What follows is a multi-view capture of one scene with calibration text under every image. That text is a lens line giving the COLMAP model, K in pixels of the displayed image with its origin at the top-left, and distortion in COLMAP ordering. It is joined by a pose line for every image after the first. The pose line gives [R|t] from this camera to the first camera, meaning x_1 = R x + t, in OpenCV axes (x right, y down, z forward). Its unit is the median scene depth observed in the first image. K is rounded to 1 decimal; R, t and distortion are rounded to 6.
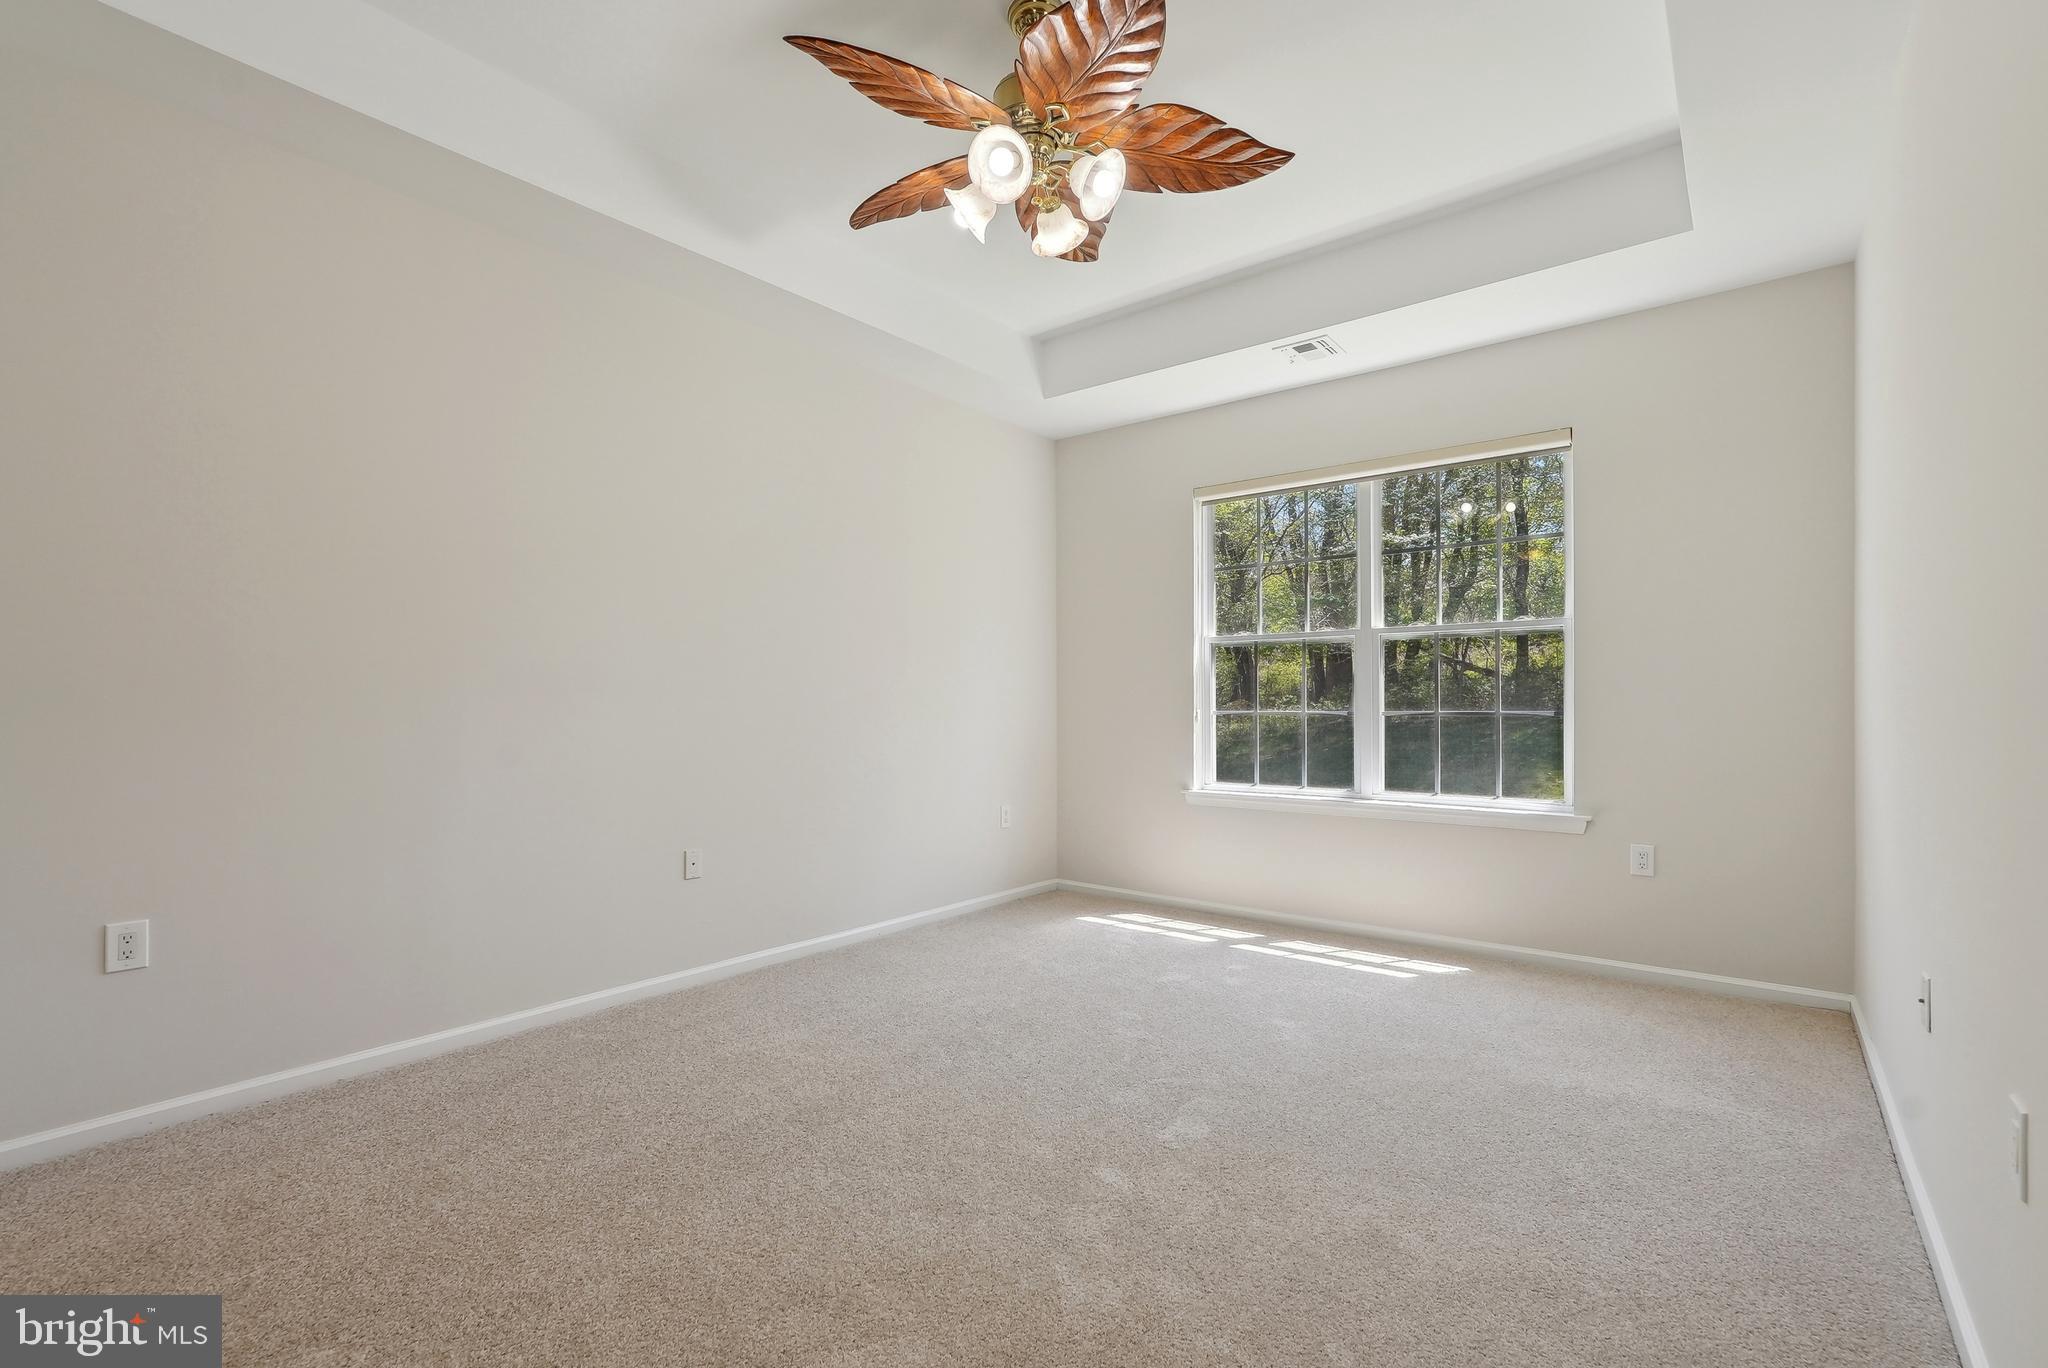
lens RADIAL K [[912.4, 0, 1025.9], [0, 912.4, 689.1], [0, 0, 1]] dist [-0.013724, 0.000327]
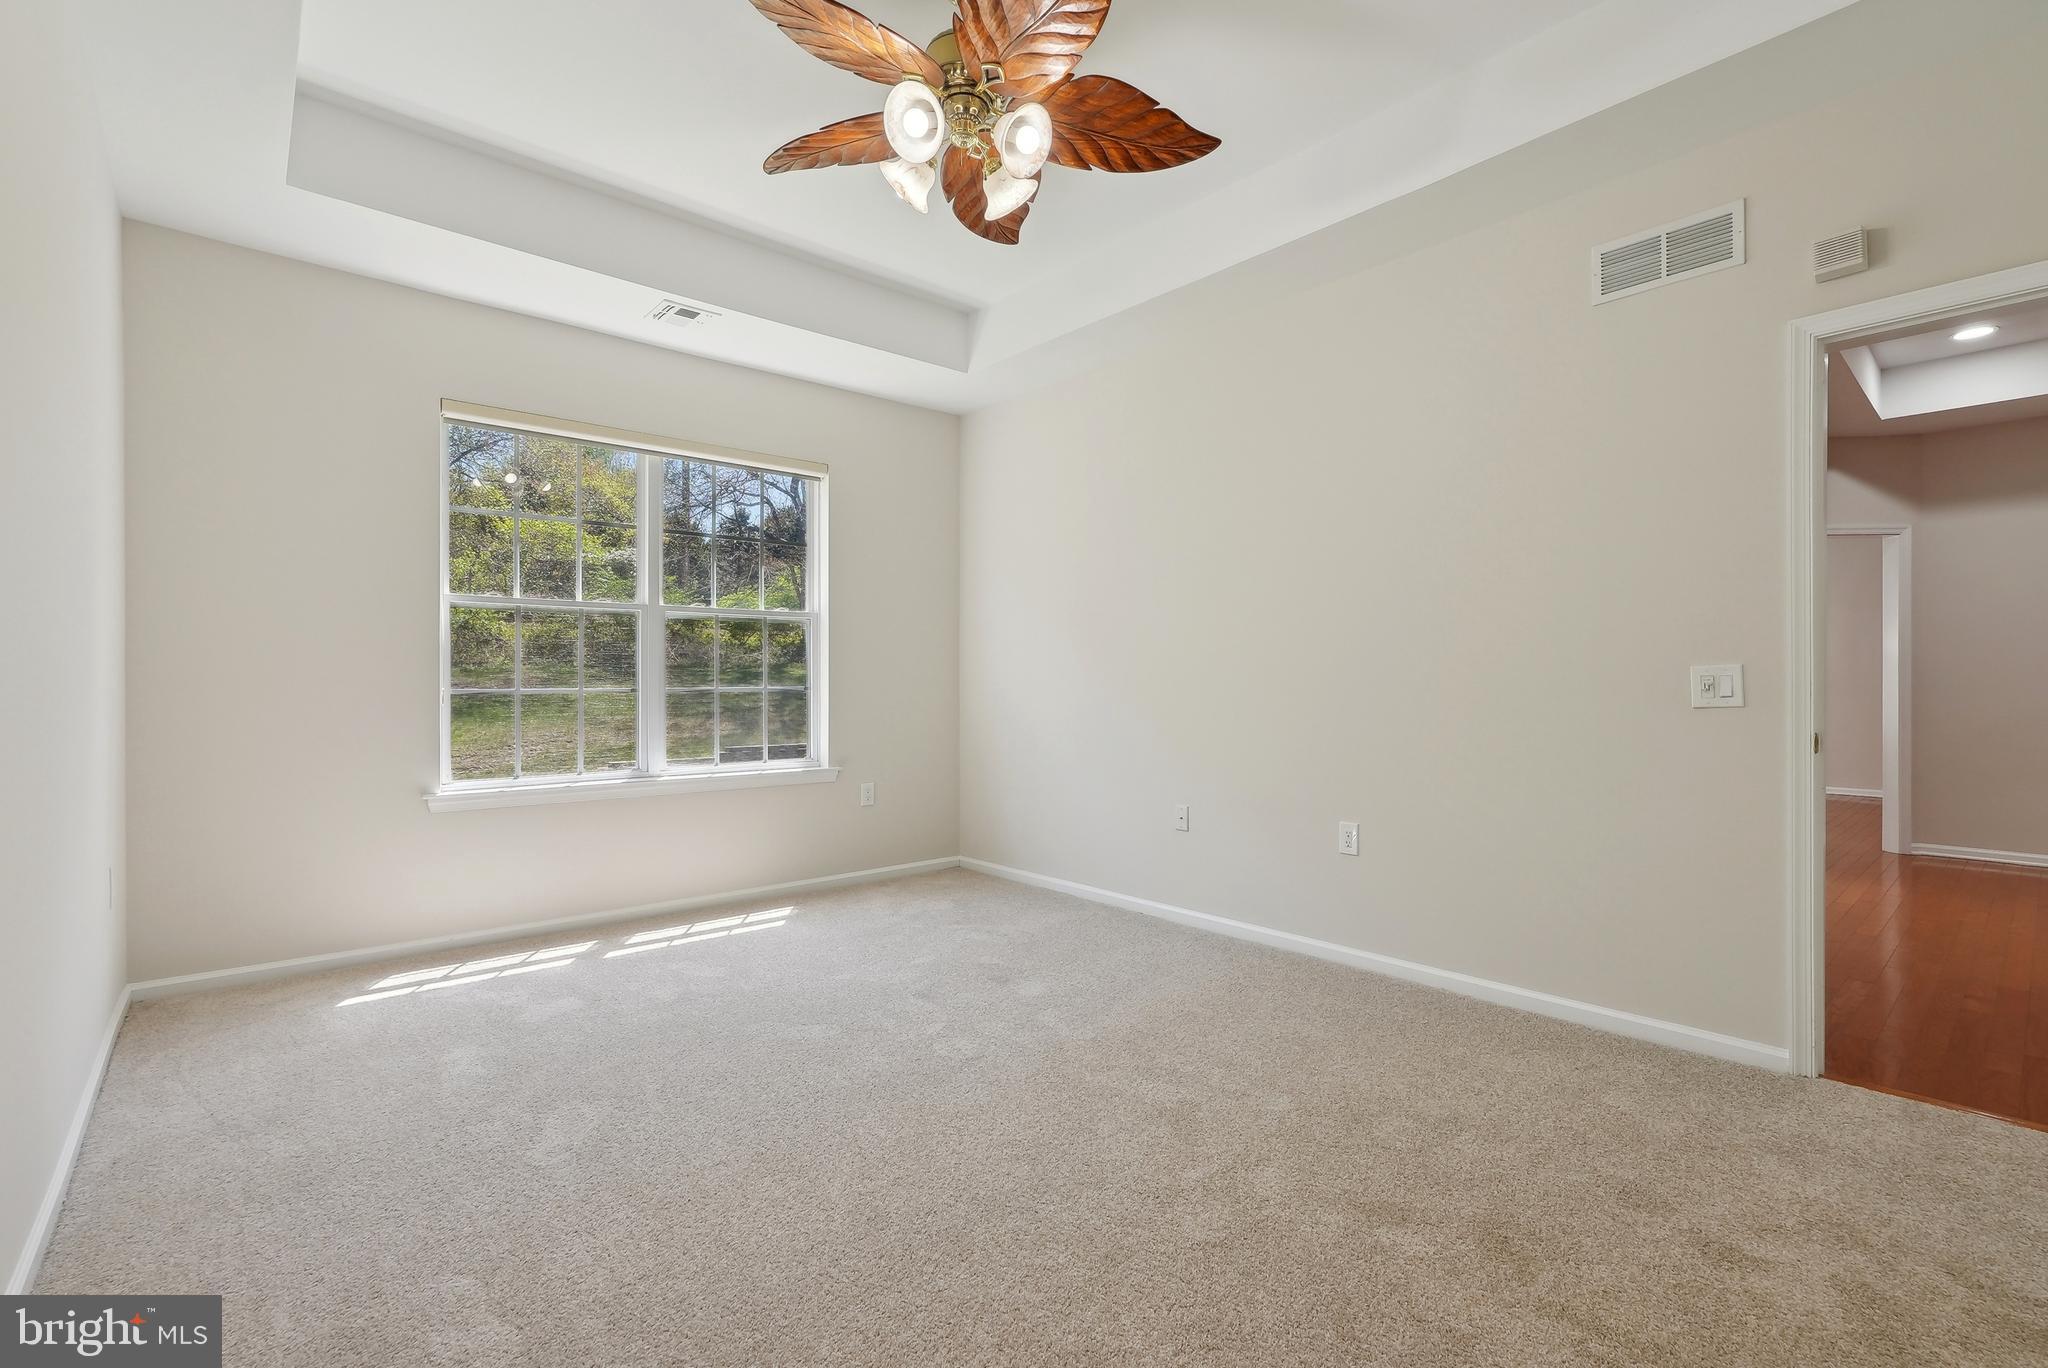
lens RADIAL K [[912.4, 0, 1025.9], [0, 912.4, 689.1], [0, 0, 1]] dist [-0.013724, 0.000327]
pose [[0.186465, -0.007584, 0.982432, -0.546527], [-0.016930, 0.999797, 0.010932, 0.008168], [-0.982316, -0.018671, 0.186298, 0.439663]]
